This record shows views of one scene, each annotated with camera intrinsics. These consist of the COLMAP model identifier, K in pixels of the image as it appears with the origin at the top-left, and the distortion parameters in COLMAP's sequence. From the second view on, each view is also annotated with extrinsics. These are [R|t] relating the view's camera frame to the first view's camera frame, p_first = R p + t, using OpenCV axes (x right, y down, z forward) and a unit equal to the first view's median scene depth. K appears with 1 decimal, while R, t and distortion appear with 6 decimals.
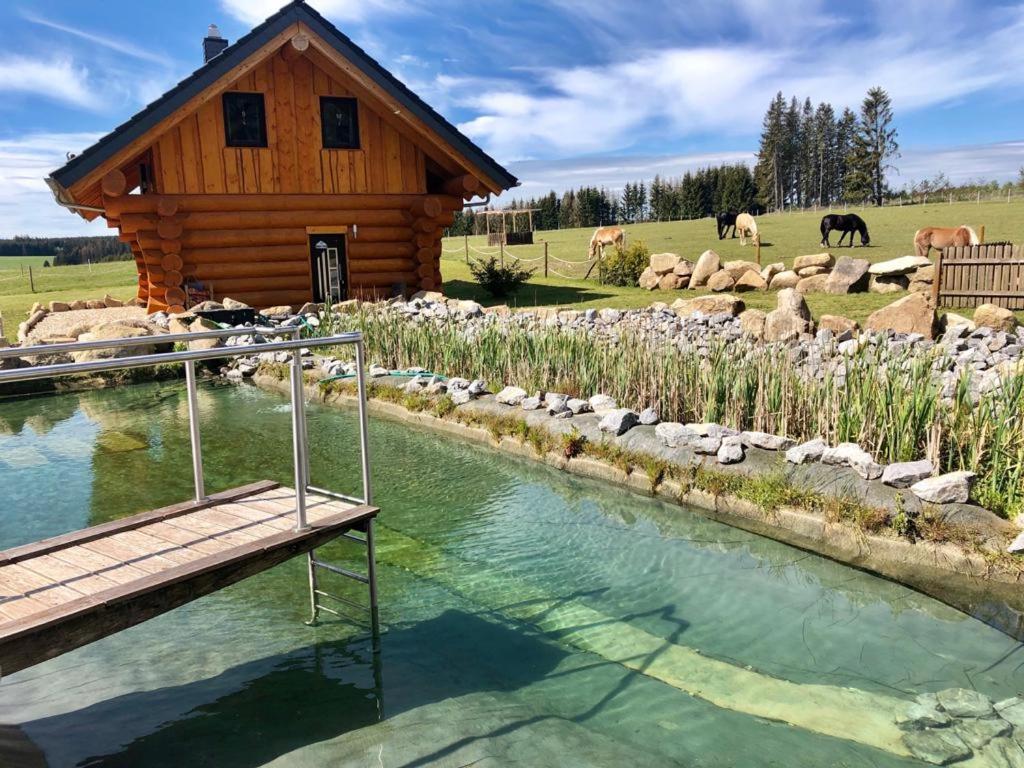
lens RADIAL K [[875.9, 0, 512.0], [0, 875.9, 384.0], [0, 0, 1]] dist [0.009625, -0.001678]
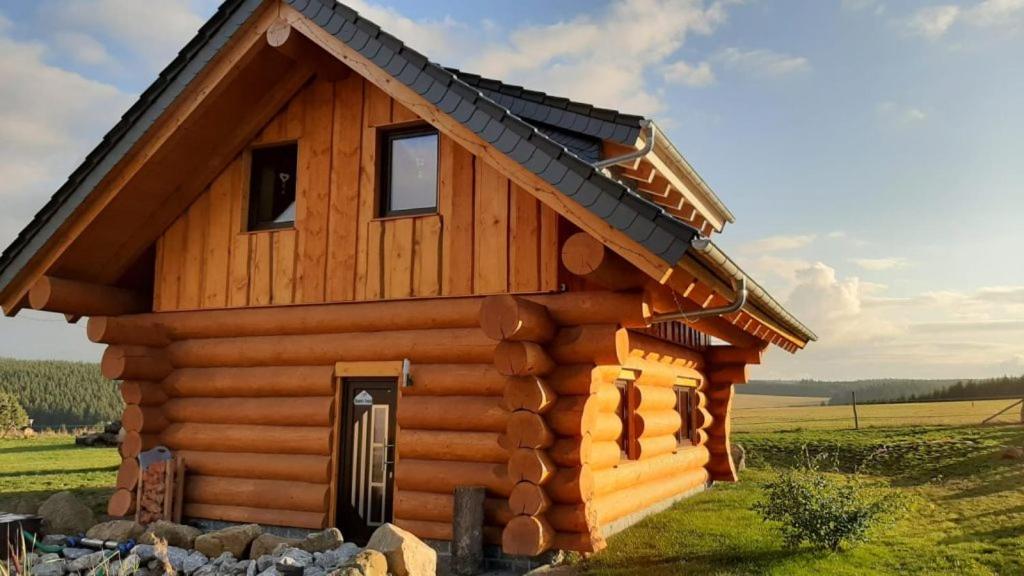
lens RADIAL K [[791.0, 0, 512.0], [0, 791.0, 288.0], [0, 0, 1]] dist [0.004022, 0.000942]
pose [[0.629078, -0.072285, -0.773974, 0.206313], [-0.146589, 0.966772, -0.209437, -0.138261], [0.763396, 0.245208, 0.597579, 0.781304]]
